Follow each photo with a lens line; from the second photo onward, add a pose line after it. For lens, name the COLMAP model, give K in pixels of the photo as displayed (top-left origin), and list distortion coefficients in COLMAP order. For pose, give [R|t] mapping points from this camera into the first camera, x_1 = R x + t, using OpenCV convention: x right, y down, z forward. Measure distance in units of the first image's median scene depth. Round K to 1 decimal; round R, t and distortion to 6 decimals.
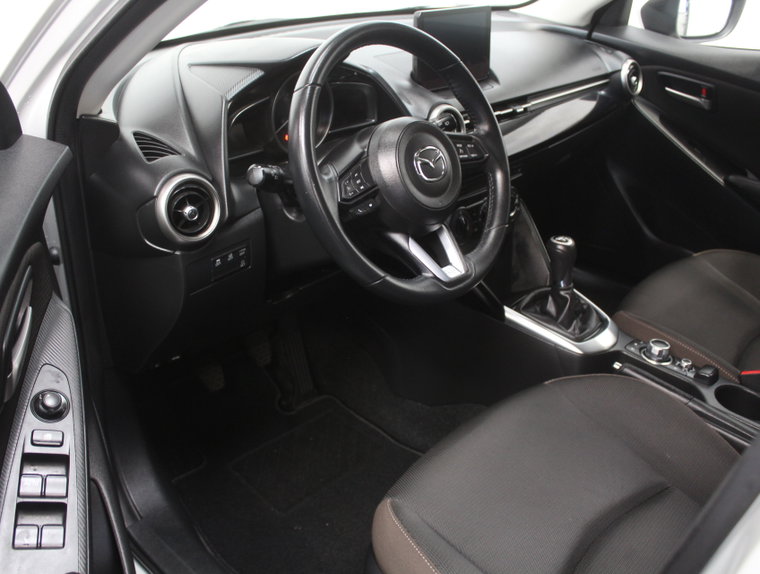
lens RADIAL K [[711.9, 0, 380.0], [0, 711.9, 287.0], [0, 0, 1]] dist [-0.193553, 0.173404]
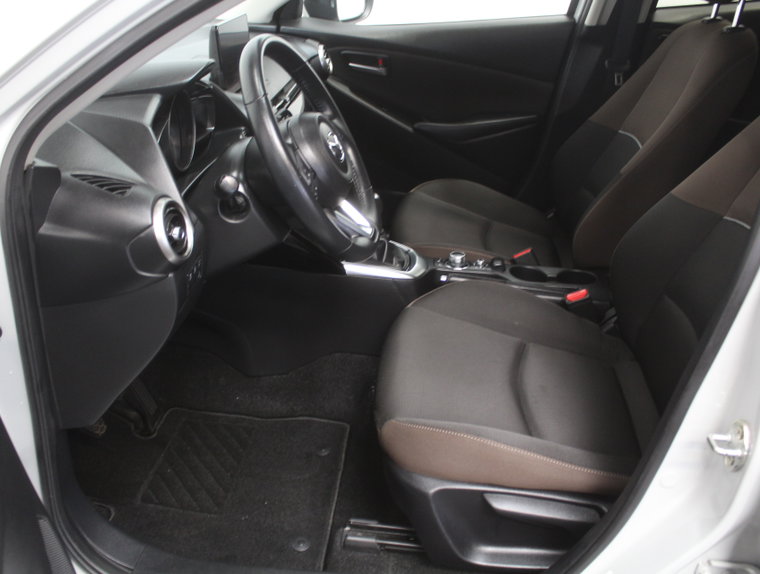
lens RADIAL K [[711.9, 0, 380.0], [0, 711.9, 287.0], [0, 0, 1]] dist [-0.193553, 0.173404]
pose [[0.786138, -0.296973, 0.542027, -0.330289], [0.293482, 0.951183, 0.095490, -0.021671], [-0.543925, 0.084007, 0.834918, -0.015599]]
